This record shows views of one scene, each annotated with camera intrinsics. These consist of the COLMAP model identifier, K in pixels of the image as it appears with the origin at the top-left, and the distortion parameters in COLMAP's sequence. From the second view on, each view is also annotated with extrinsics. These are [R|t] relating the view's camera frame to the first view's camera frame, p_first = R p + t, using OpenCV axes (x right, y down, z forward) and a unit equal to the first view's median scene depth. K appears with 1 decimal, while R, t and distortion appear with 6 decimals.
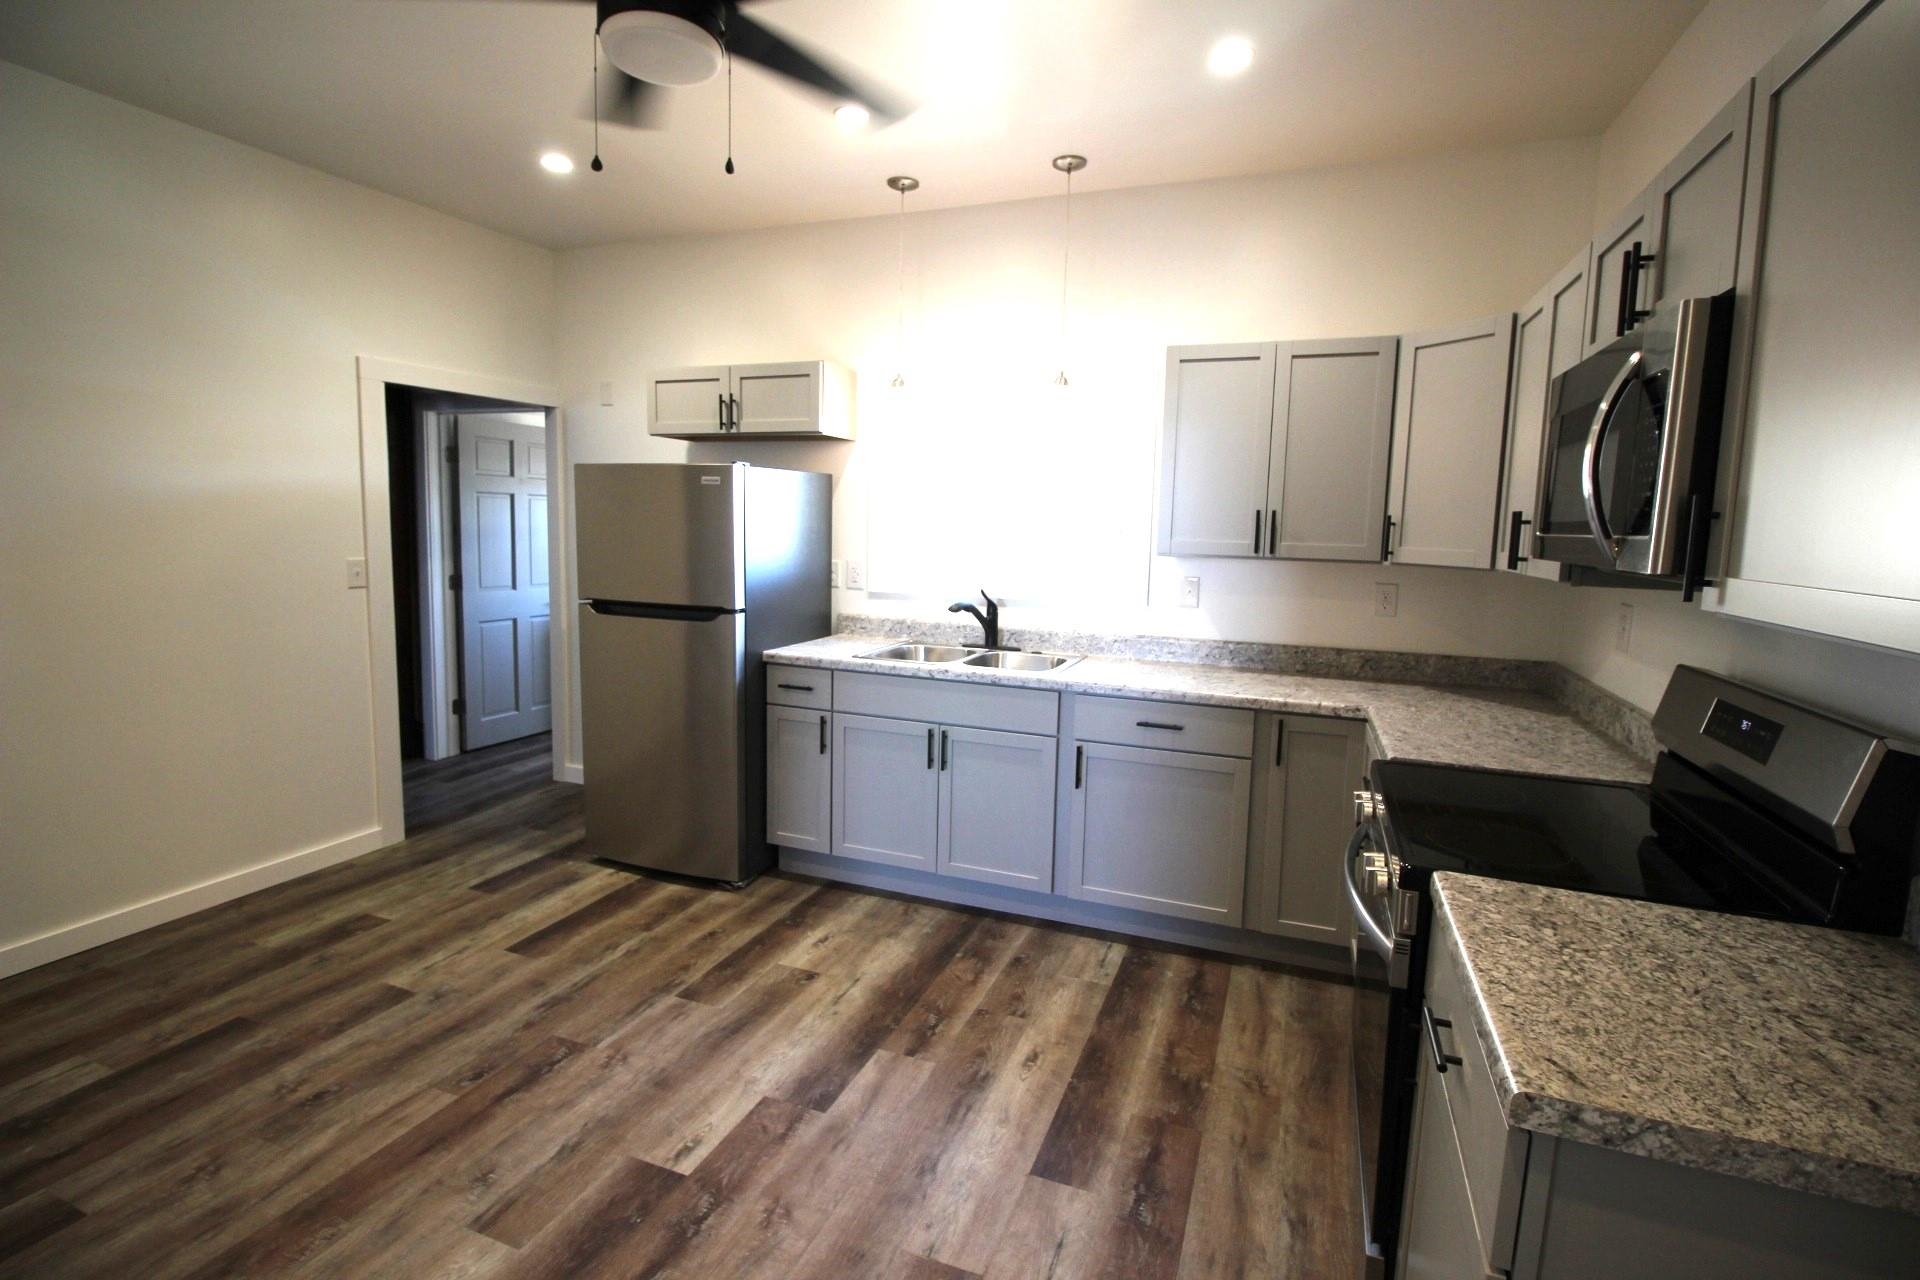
lens RADIAL K [[887.7, 0, 962.8], [0, 887.7, 618.1], [0, 0, 1]] dist [-0.002824, -0.010930]
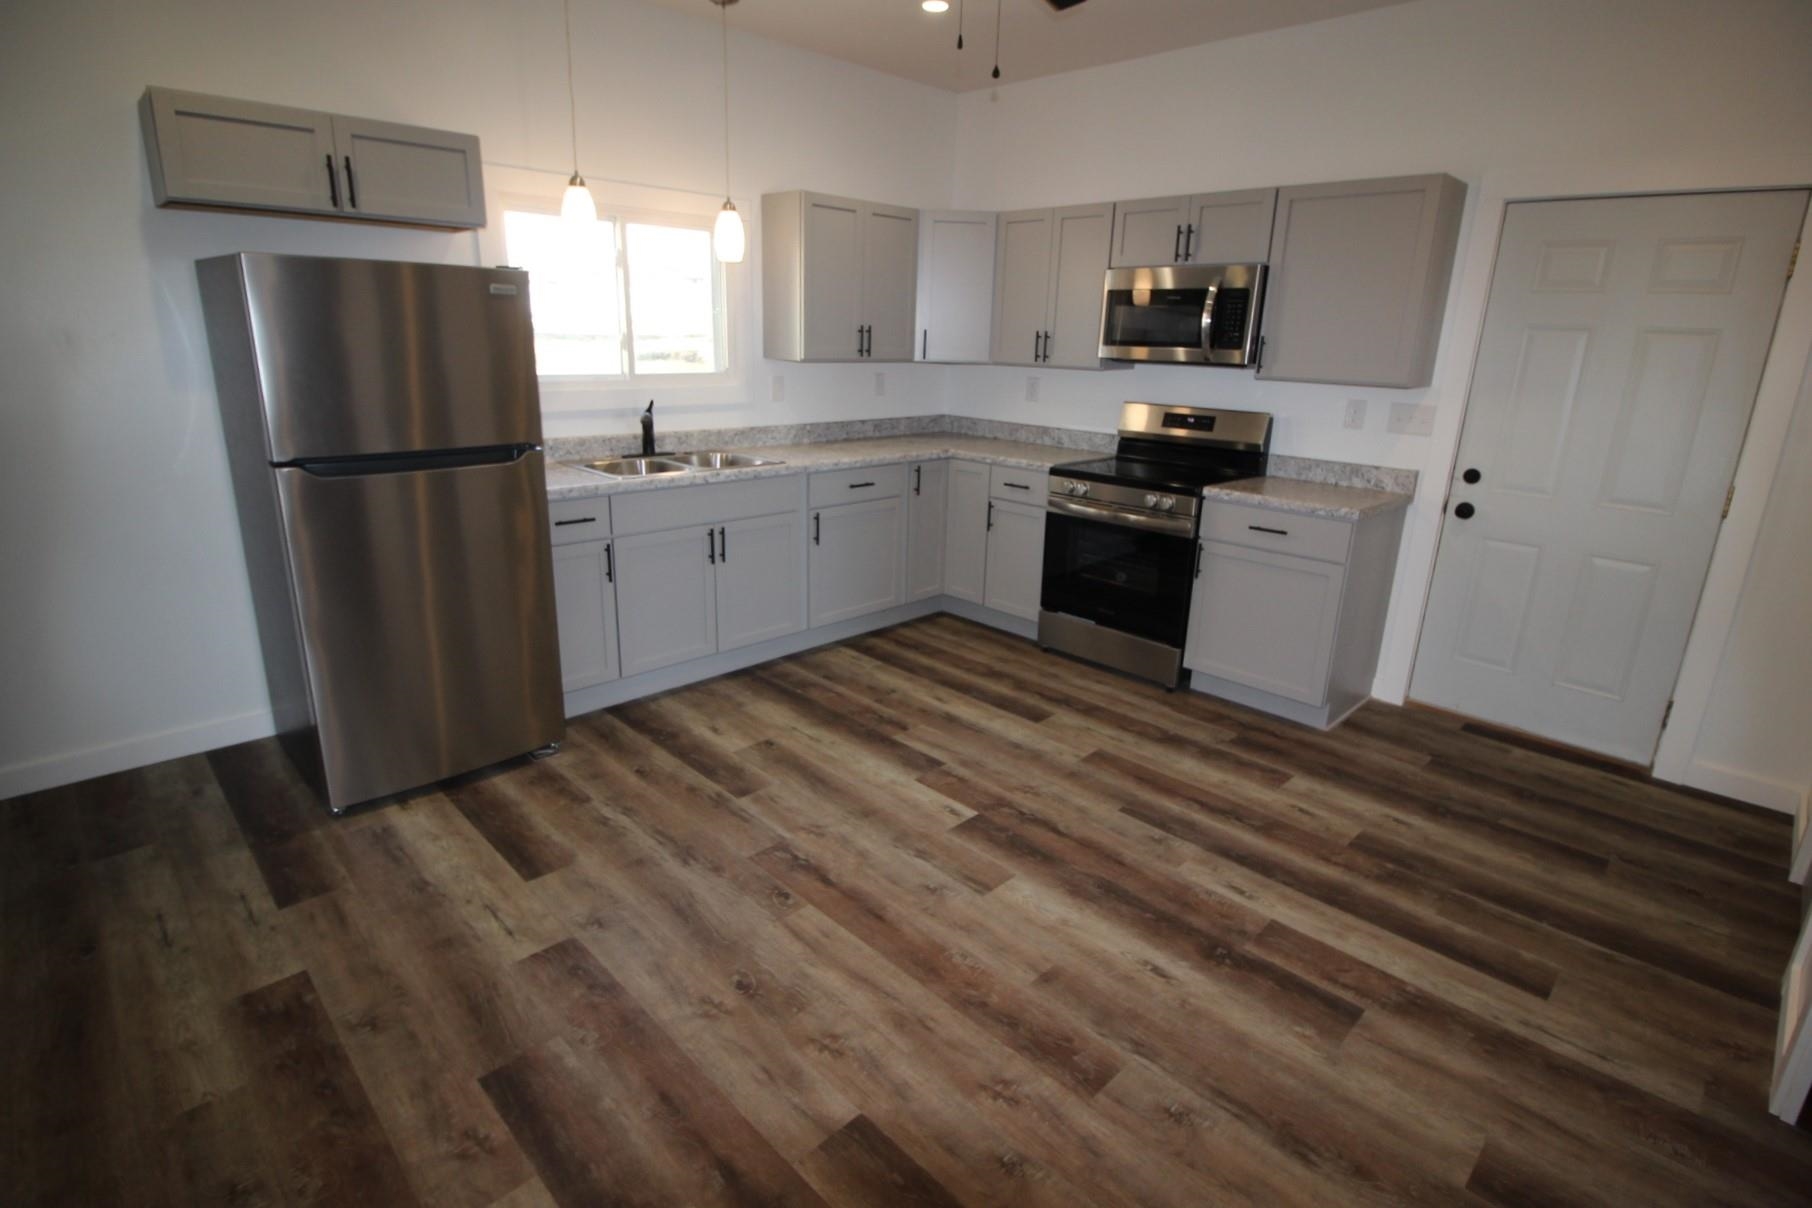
lens RADIAL K [[887.3, 0, 904.1], [0, 887.3, 592.5], [0, 0, 1]] dist [-0.005998, -0.008340]
pose [[0.412909, -0.268684, 0.870239, -1.132005], [0.081520, 0.962563, 0.258509, -0.081143], [-0.907117, -0.035799, 0.419354, 0.374462]]
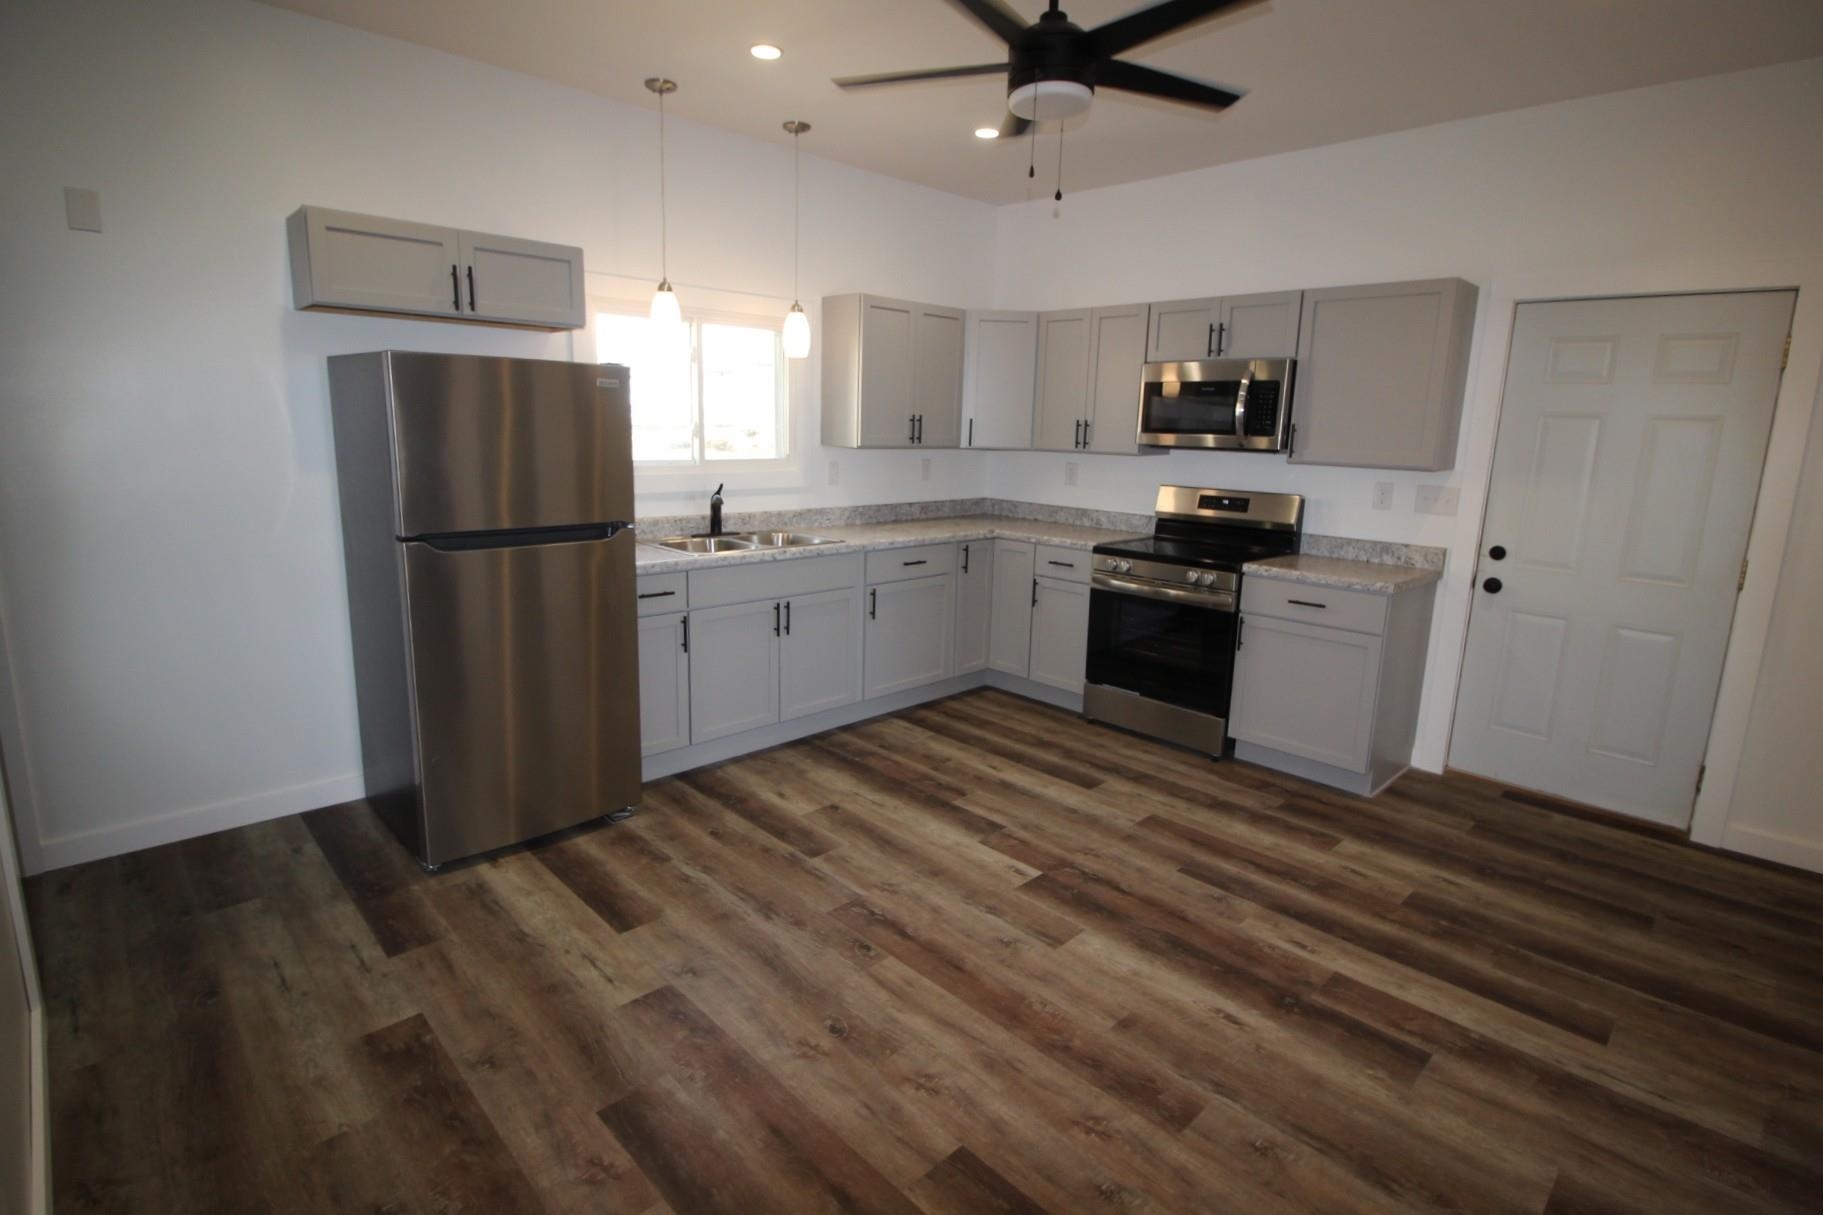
lens RADIAL K [[887.4, 0, 912.6], [0, 887.4, 594.6], [0, 0, 1]] dist [-0.005130, -0.008488]
pose [[0.419697, -0.186727, 0.888250, -1.228300], [0.082537, 0.982407, 0.167522, -0.084181], [-0.903904, 0.003005, 0.427725, 0.402948]]
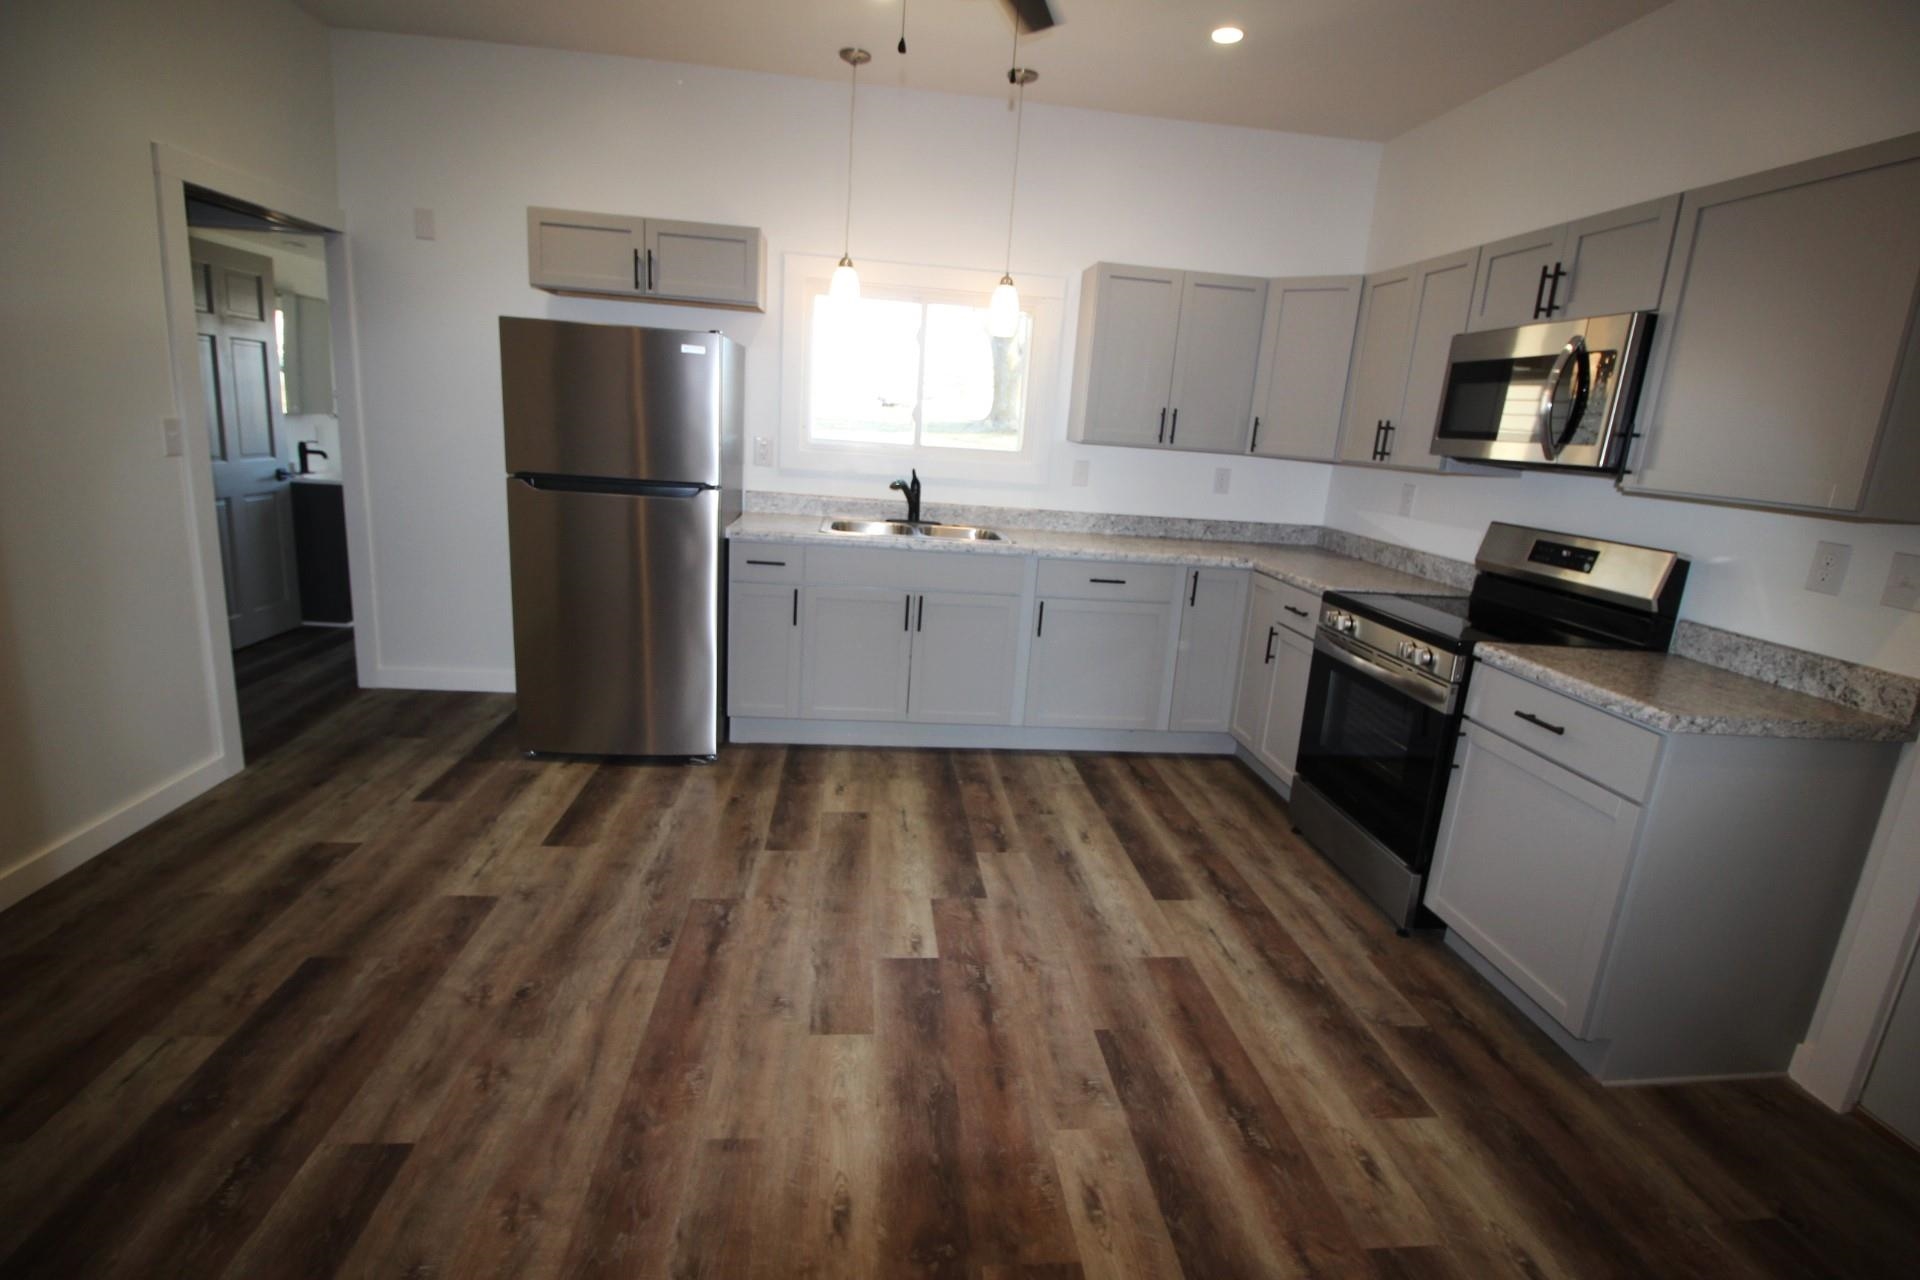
lens RADIAL K [[887.7, 0, 959.8], [0, 887.7, 626.1], [0, 0, 1]] dist [-0.002824, -0.010930]
pose [[0.889170, -0.065671, 0.452840, -0.590376], [0.001388, 0.990030, 0.140850, 0.008232], [-0.457575, -0.124612, 0.880396, -0.017328]]
